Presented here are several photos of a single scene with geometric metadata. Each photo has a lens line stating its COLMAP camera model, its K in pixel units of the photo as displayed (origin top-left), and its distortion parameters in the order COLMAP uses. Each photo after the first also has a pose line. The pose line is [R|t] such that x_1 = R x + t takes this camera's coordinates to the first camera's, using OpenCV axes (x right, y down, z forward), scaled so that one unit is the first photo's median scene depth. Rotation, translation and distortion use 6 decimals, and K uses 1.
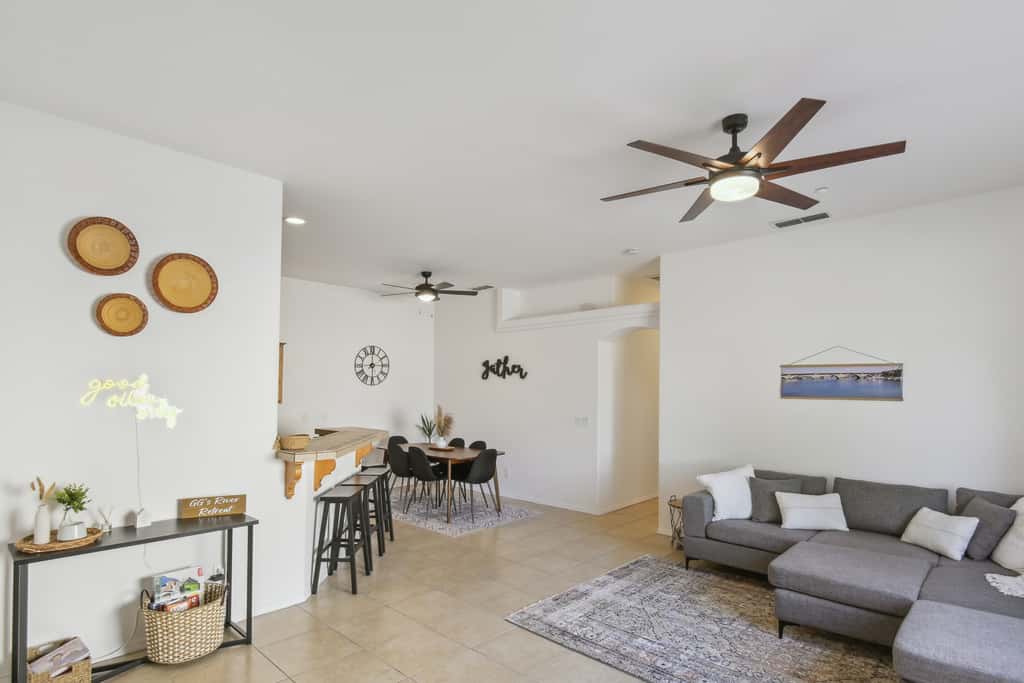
lens RADIAL K [[529.7, 0, 498.0], [0, 529.7, 365.7], [0, 0, 1]] dist [-0.000380, 0.000218]
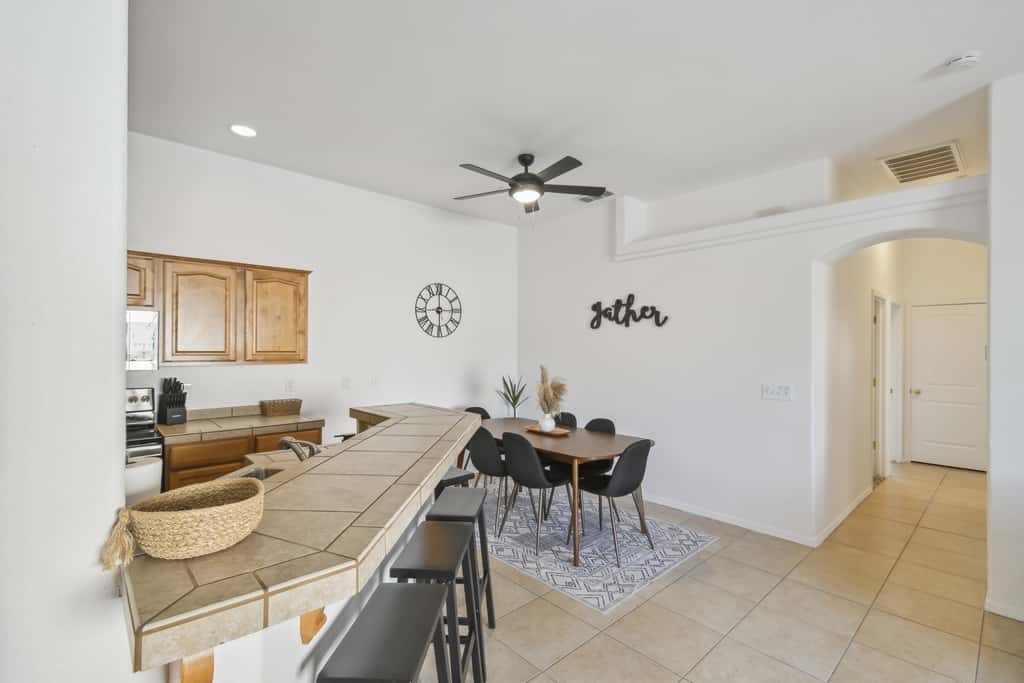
lens RADIAL K [[461.7, 0, 506.4], [0, 461.7, 345.4], [0, 0, 1]] dist [0.001313, -0.000062]
pose [[0.997826, -0.001479, -0.065886, -0.117352], [0.004147, 0.999176, 0.040385, 0.025875], [0.065772, -0.040571, 0.997010, 0.421058]]
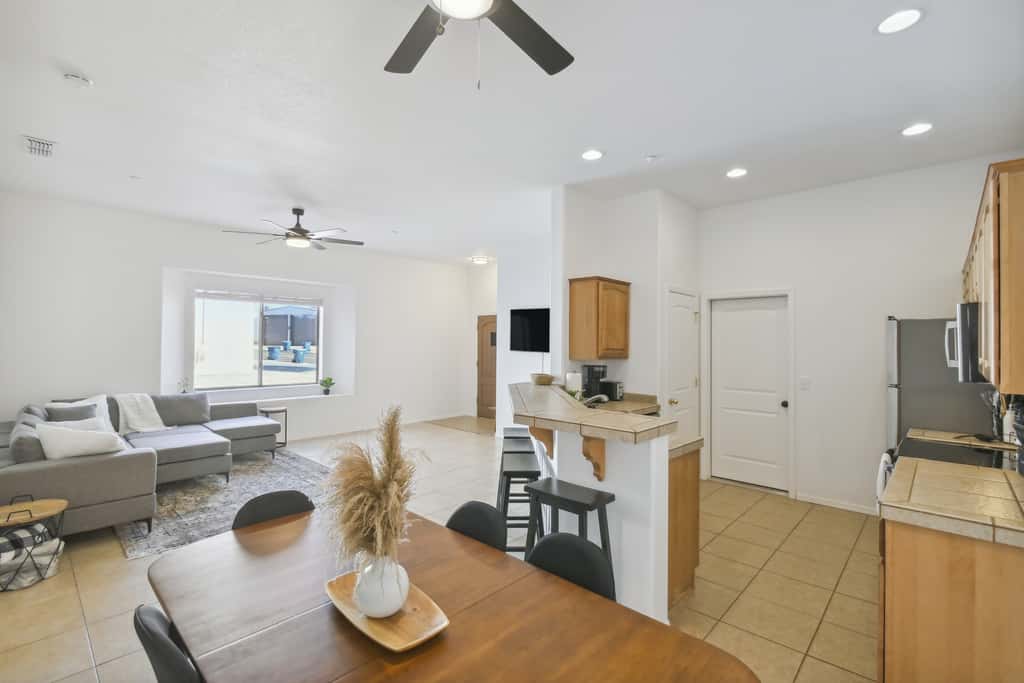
lens RADIAL K [[462.5, 0, 501.8], [0, 462.5, 339.6], [0, 0, 1]] dist [0.002004, -0.000157]
pose [[-0.999849, -0.014258, -0.009915, -0.150328], [-0.013718, 0.998524, -0.052550, 0.057712], [0.010650, -0.052406, -0.998569, 1.169529]]
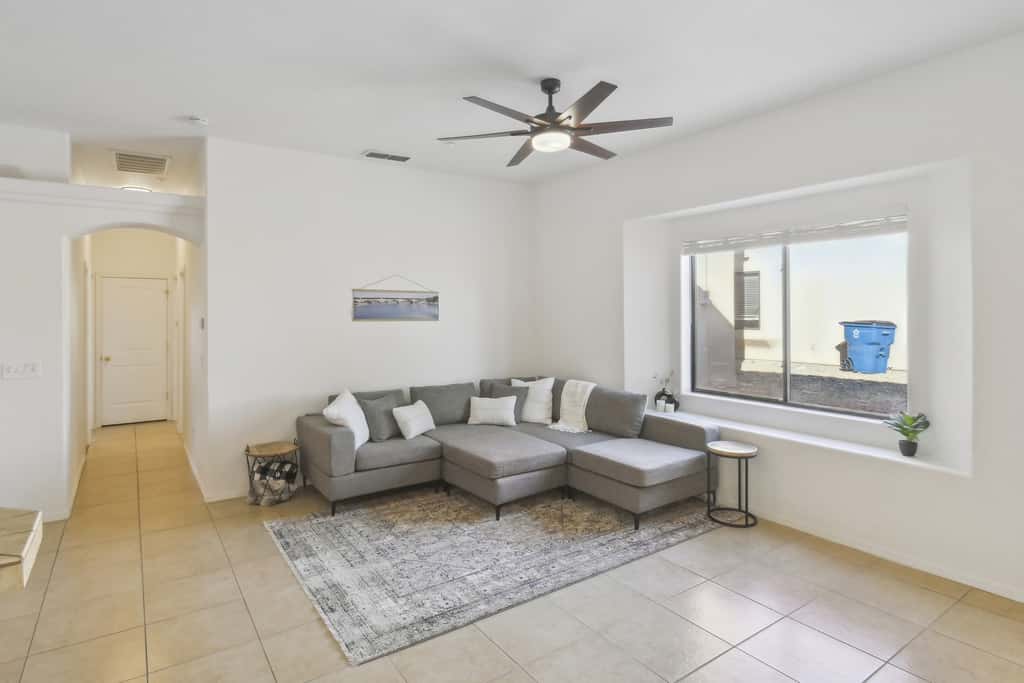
lens RADIAL K [[542.2, 0, 509.8], [0, 542.2, 312.4], [0, 0, 1]] dist [0.007105, 0.000683]
pose [[0.187919, -0.008488, 0.982148, -0.309742], [-0.039282, 0.999098, 0.016150, 0.010983], [-0.981399, -0.041616, 0.187416, 0.354826]]
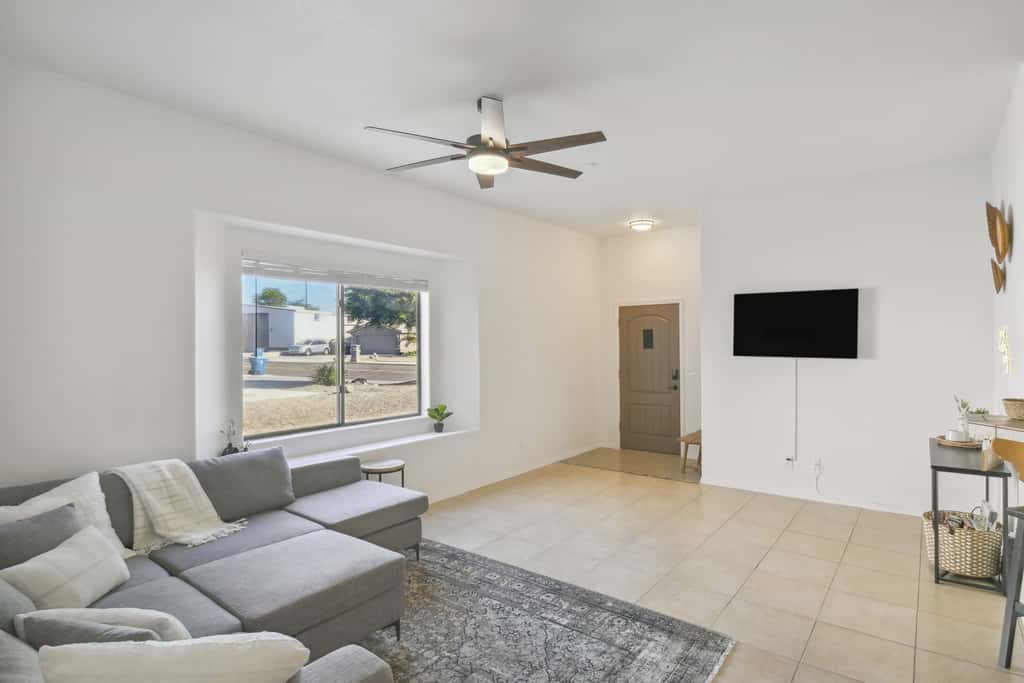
lens RADIAL K [[526.7, 0, 557.2], [0, 526.7, 339.6], [0, 0, 1]] dist [0.012099, 0.000660]
pose [[-0.987742, 0.002350, -0.156075, 0.193163], [0.010602, 0.998587, -0.052065, 0.041862], [0.155732, -0.053081, -0.986372, 0.876822]]
